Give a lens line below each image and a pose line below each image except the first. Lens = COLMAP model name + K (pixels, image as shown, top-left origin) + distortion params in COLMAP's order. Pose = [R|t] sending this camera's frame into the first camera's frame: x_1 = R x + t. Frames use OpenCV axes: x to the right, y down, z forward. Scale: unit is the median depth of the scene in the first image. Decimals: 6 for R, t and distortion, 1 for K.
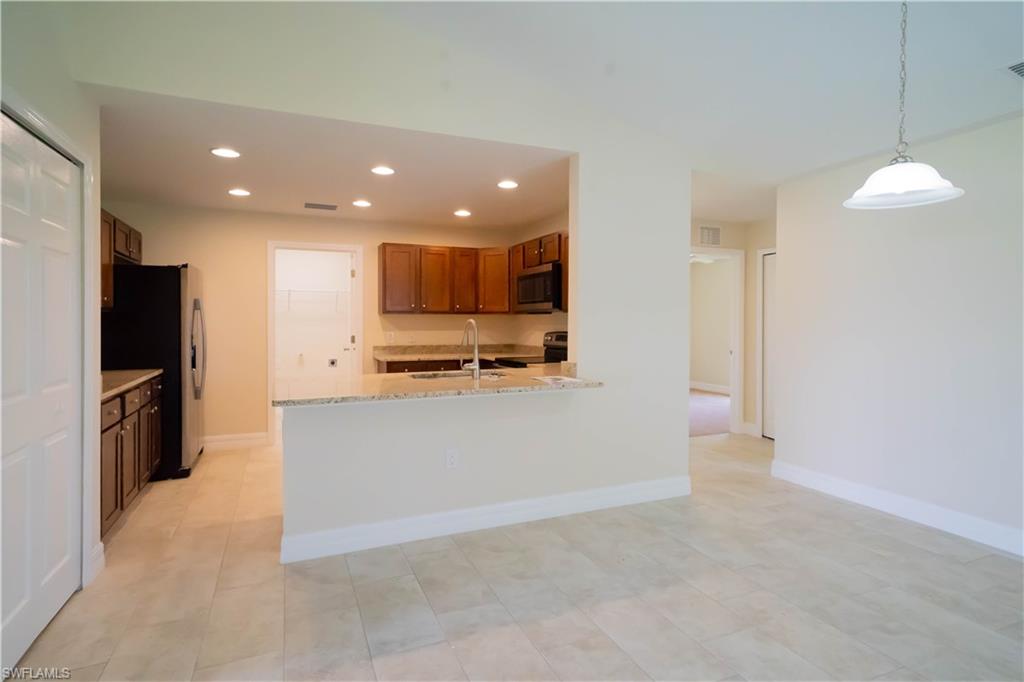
lens RADIAL K [[514.7, 0, 511.4], [0, 514.7, 322.4], [0, 0, 1]] dist [0.002304, 0.000122]
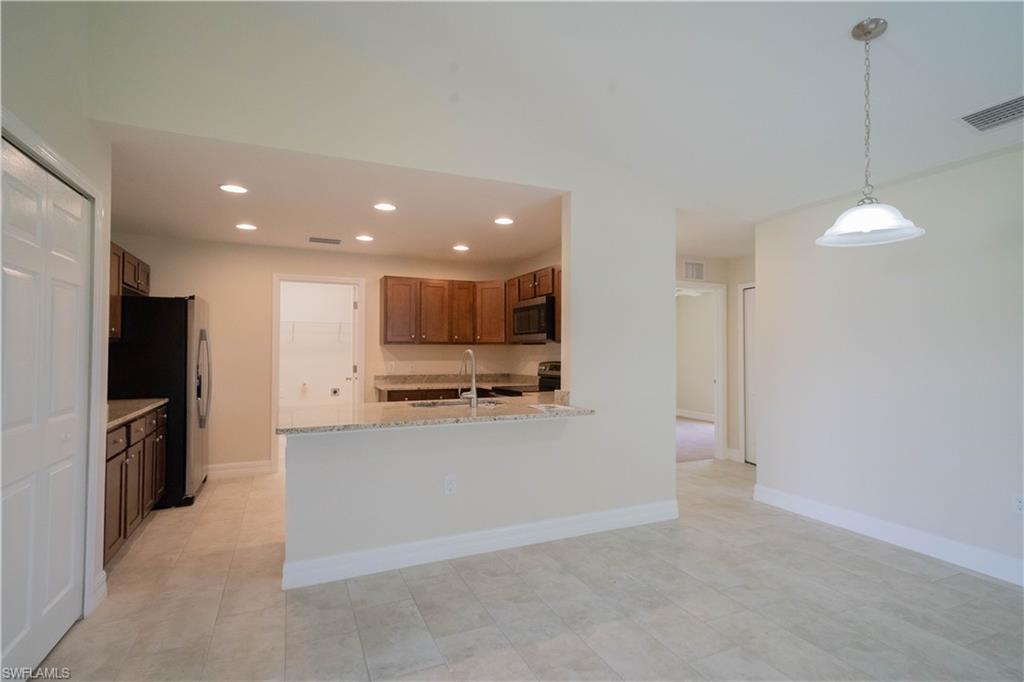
lens RADIAL K [[508.7, 0, 512.0], [0, 508.7, 341.0], [0, 0, 1]] dist [0.001728, 0.000555]
pose [[1.000000, 0.000608, -0.000122, 0.008236], [-0.000611, 0.999736, -0.022961, -0.000018], [0.000108, 0.022961, 0.999736, -0.024788]]
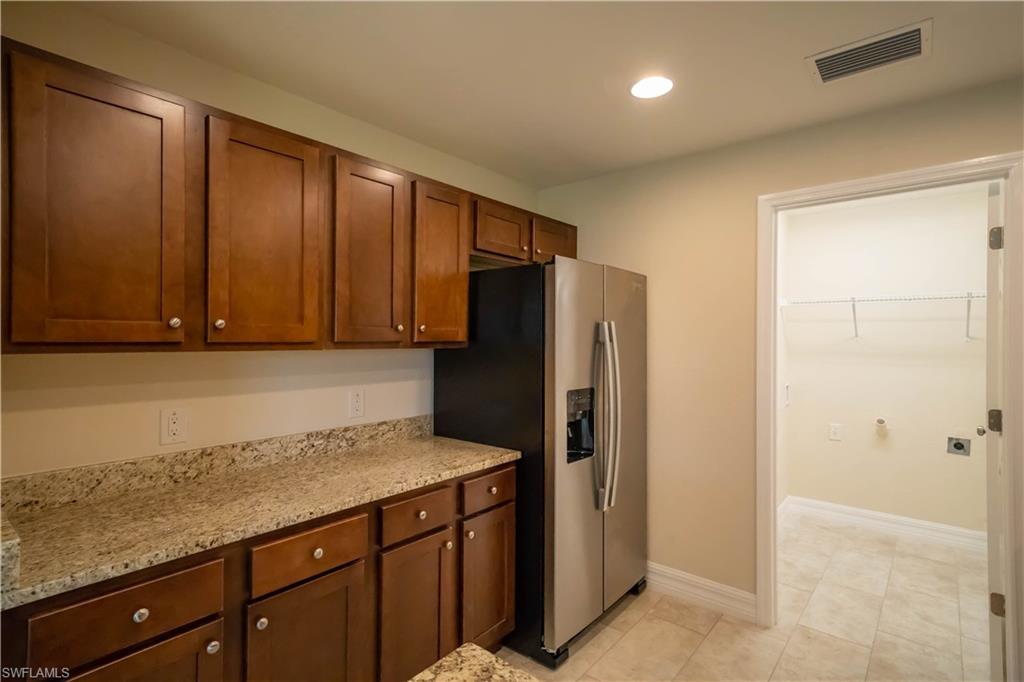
lens RADIAL K [[508.7, 0, 512.0], [0, 508.7, 341.0], [0, 0, 1]] dist [0.001728, 0.000555]
pose [[0.443716, -0.000021, -0.896167, -0.540871], [-0.006036, 0.999977, -0.003012, -0.072951], [0.896147, 0.006746, 0.443706, 2.098692]]
